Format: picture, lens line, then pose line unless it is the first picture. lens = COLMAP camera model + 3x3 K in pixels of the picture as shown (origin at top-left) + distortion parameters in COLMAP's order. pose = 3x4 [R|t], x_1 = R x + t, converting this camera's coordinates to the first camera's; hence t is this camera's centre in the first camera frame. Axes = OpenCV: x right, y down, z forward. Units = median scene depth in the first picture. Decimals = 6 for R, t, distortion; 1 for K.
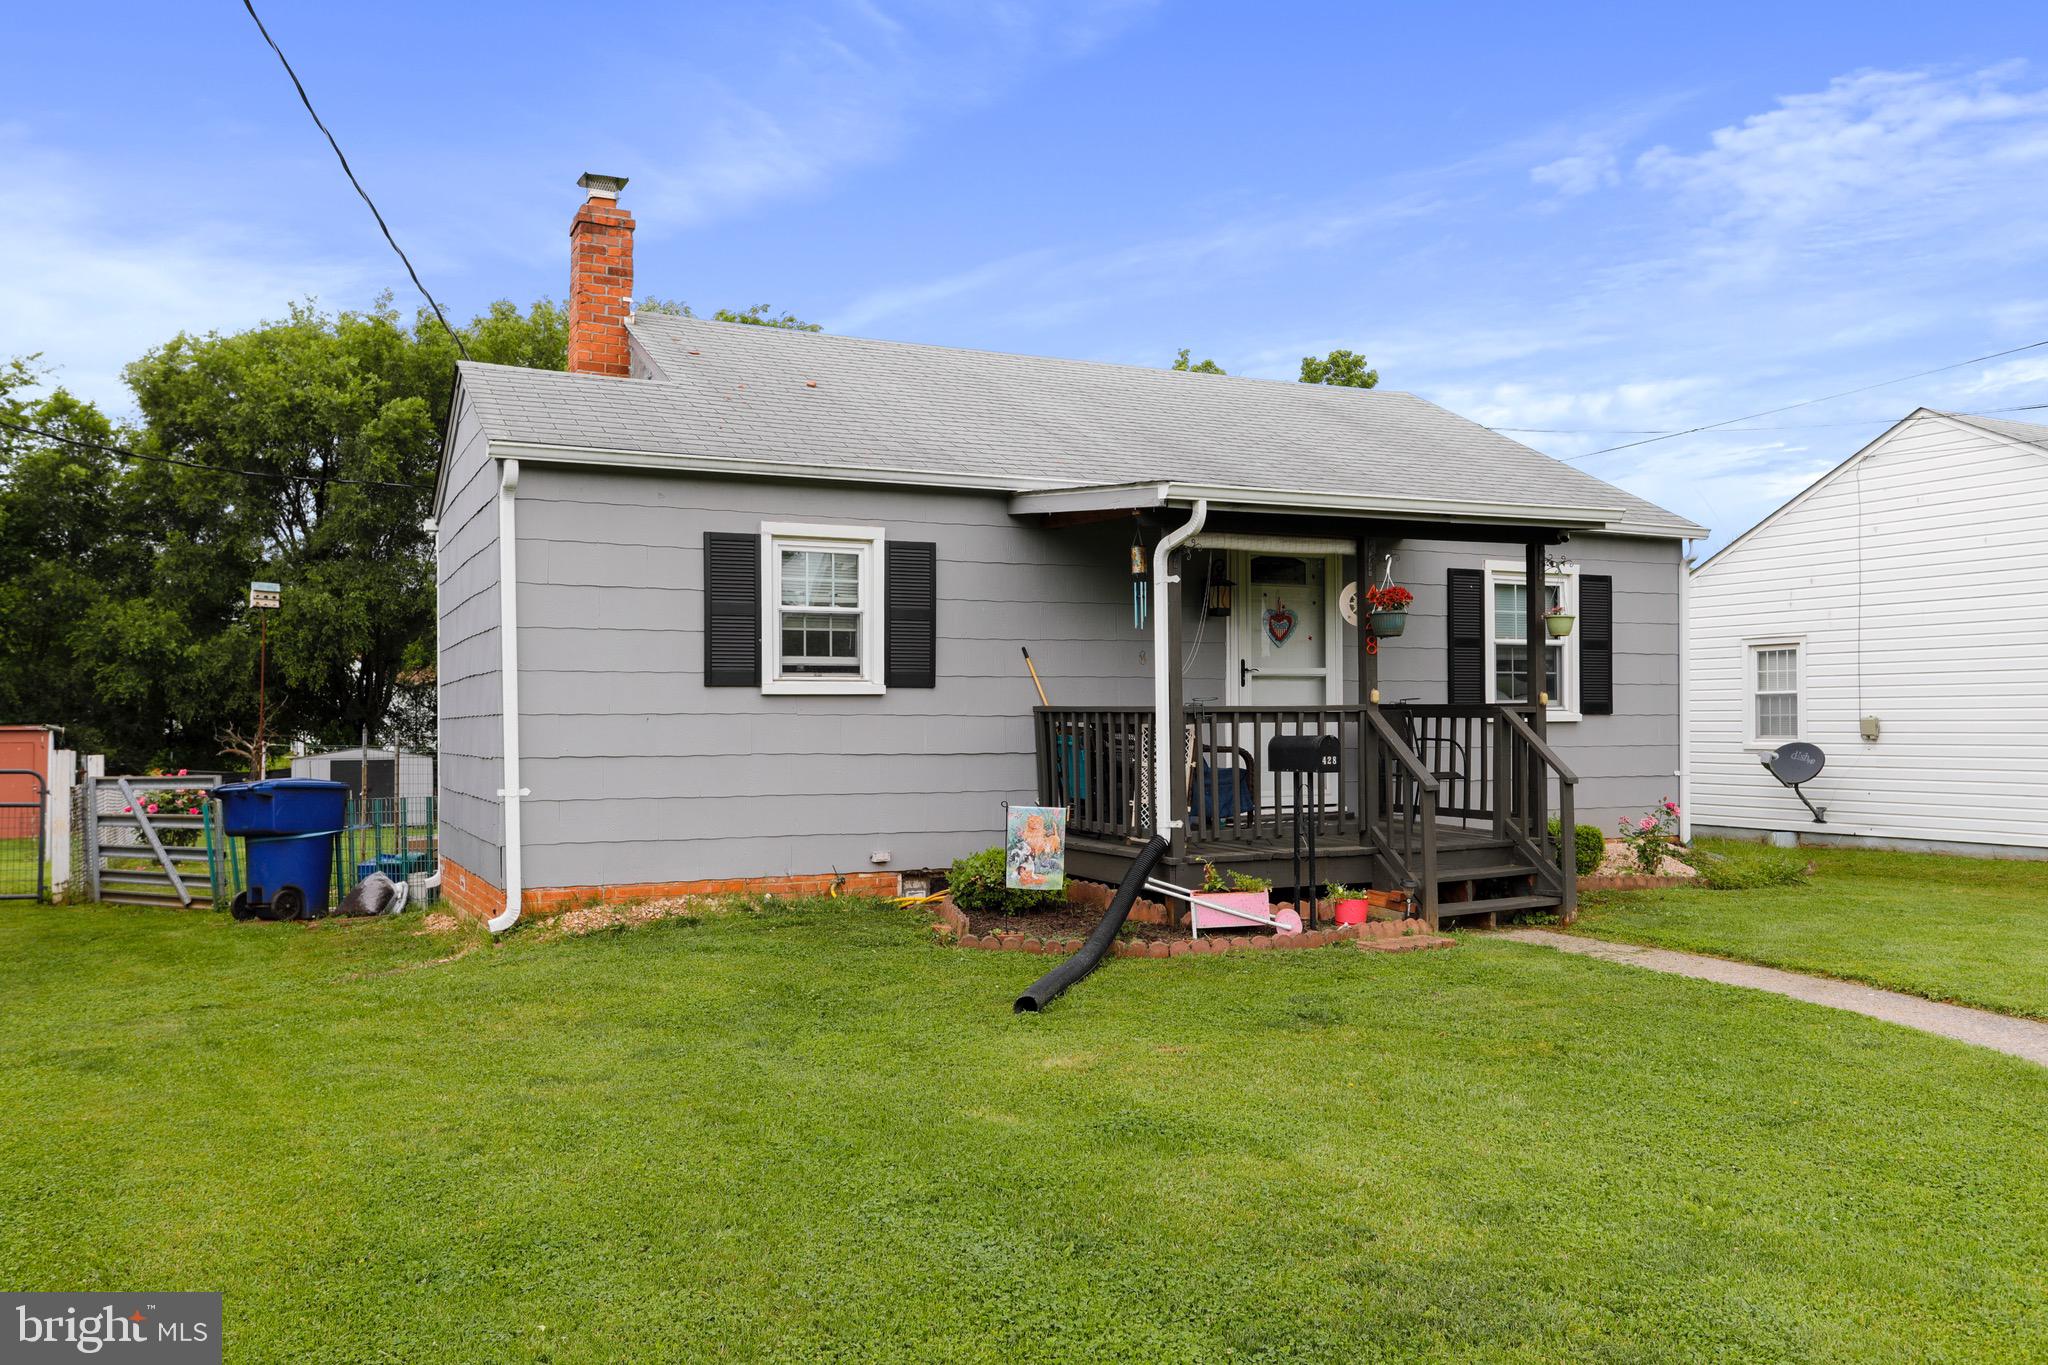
lens RADIAL K [[1598.1, 0, 1024.0], [0, 1598.1, 682.5], [0, 0, 1]] dist [0.003484, 0.000526]
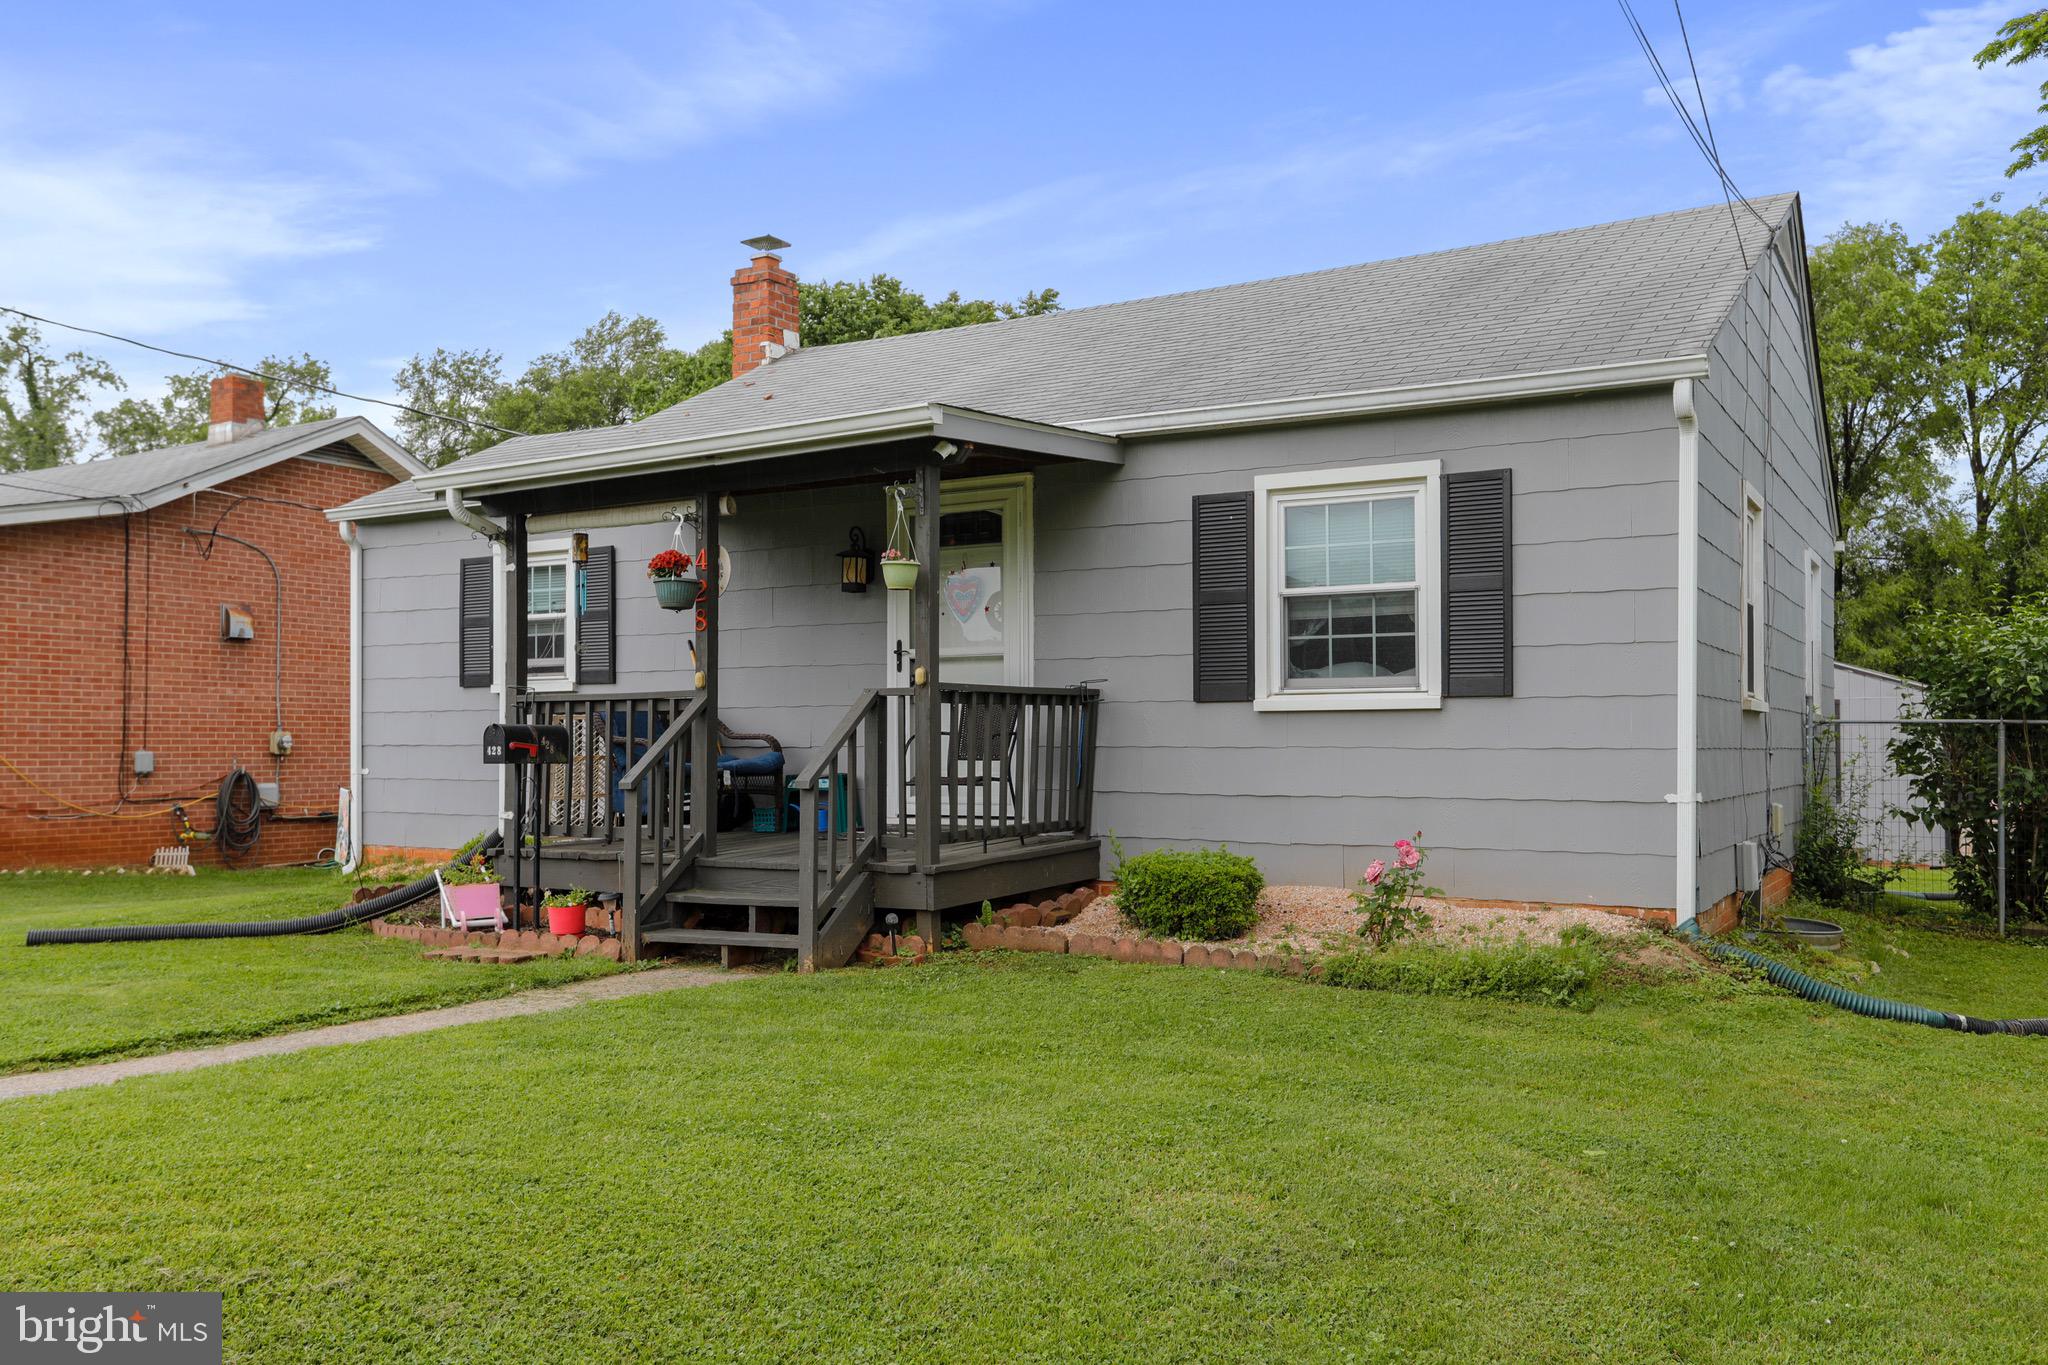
lens RADIAL K [[1662.4, 0, 1024.0], [0, 1662.4, 682.5], [0, 0, 1]] dist [-0.004204, -0.000568]
pose [[0.559923, -0.024497, -0.828182, 0.896673], [0.023420, 0.999631, -0.013735, 0.021749], [0.828213, -0.011705, 0.560291, 0.551512]]
